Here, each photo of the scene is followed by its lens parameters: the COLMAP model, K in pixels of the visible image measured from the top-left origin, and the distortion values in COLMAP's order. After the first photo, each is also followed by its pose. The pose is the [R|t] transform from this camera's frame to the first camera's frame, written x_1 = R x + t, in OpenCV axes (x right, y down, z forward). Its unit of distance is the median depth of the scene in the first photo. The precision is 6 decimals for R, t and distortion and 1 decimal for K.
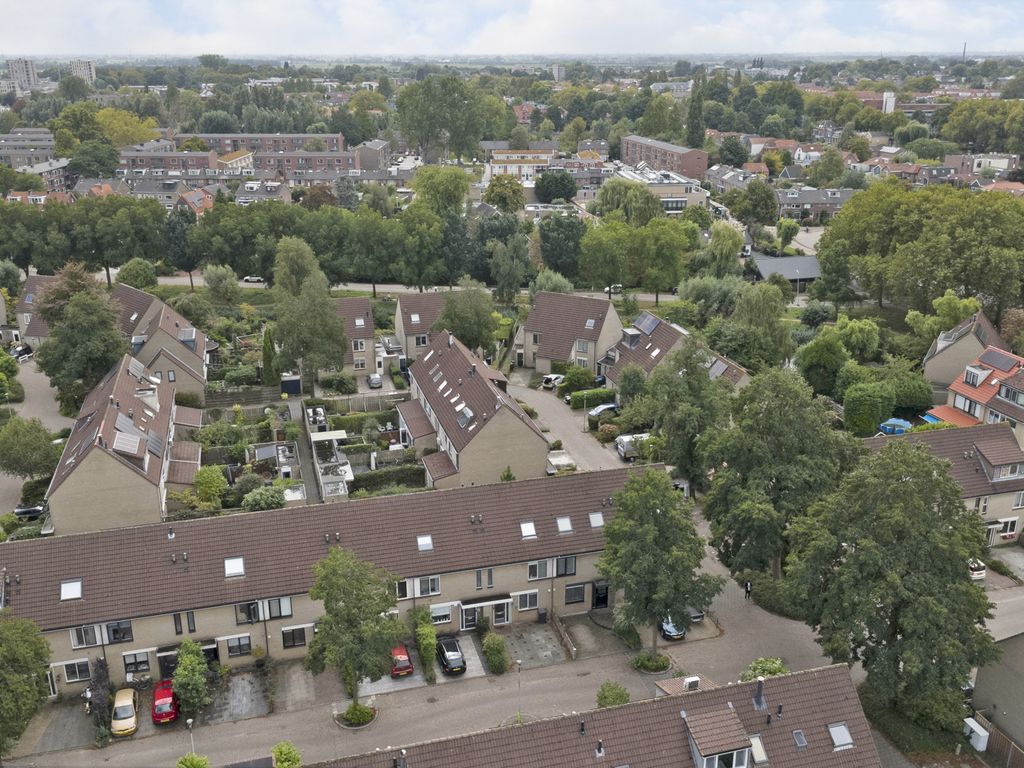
lens RADIAL K [[946.3, 0, 513.3], [0, 946.3, 384.5], [0, 0, 1]] dist [0.000998, 0.000000]
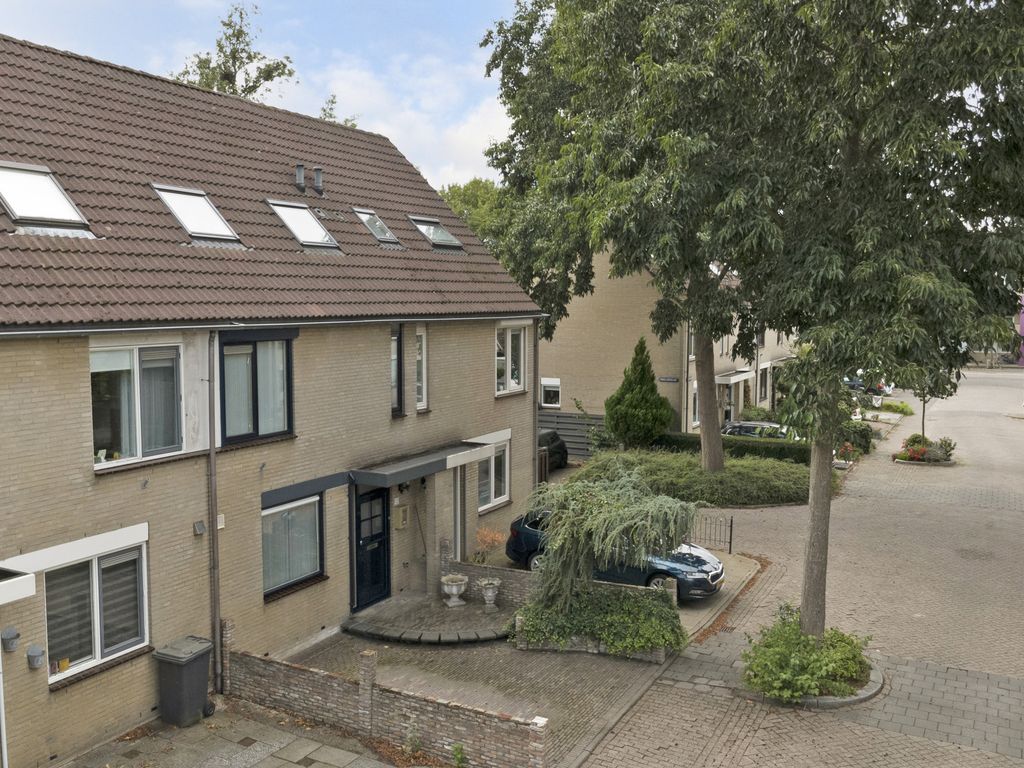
lens RADIAL K [[946.3, 0, 512.3], [0, 946.3, 385.4], [0, 0, 1]] dist [0.000998, 0.000000]
pose [[0.685308, -0.066606, 0.725201, -0.052432], [0.242911, 0.959687, -0.141406, 0.232183], [-0.686548, 0.273066, 0.673860, 0.826143]]
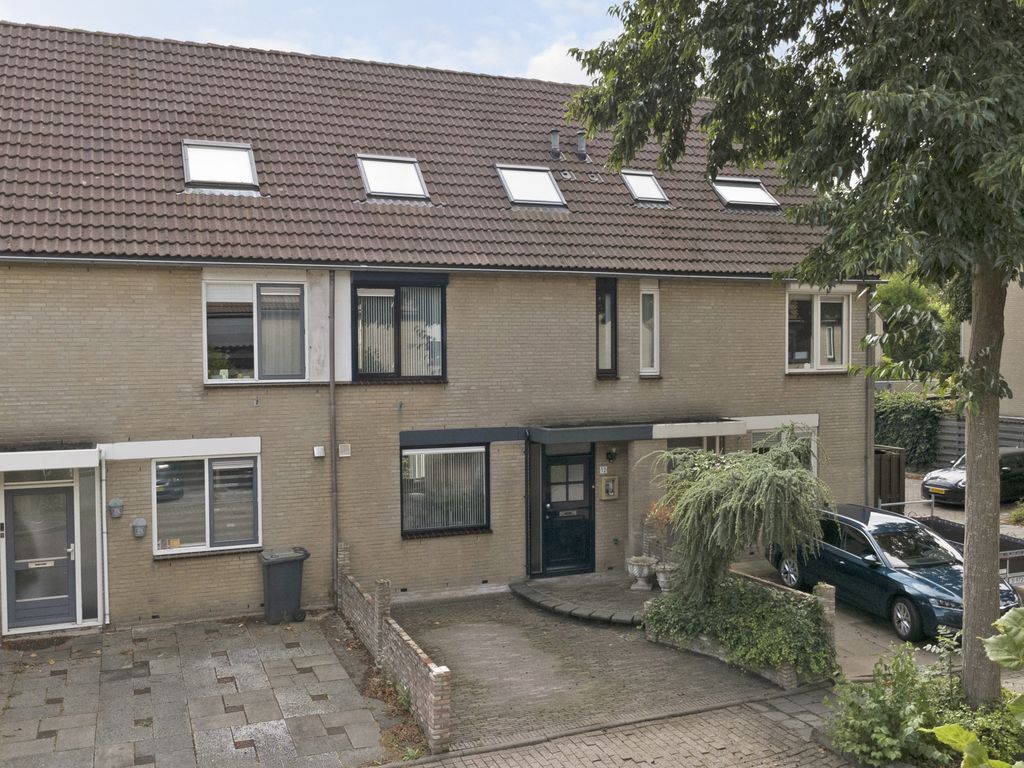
lens RADIAL K [[946.3, 0, 510.5], [0, 946.3, 383.5], [0, 0, 1]] dist [0.000998, 0.000000]
pose [[0.993749, -0.014411, 0.110704, 0.056784], [0.047031, 0.953384, -0.298073, 0.266374], [-0.101248, 0.301416, 0.948102, 0.799951]]
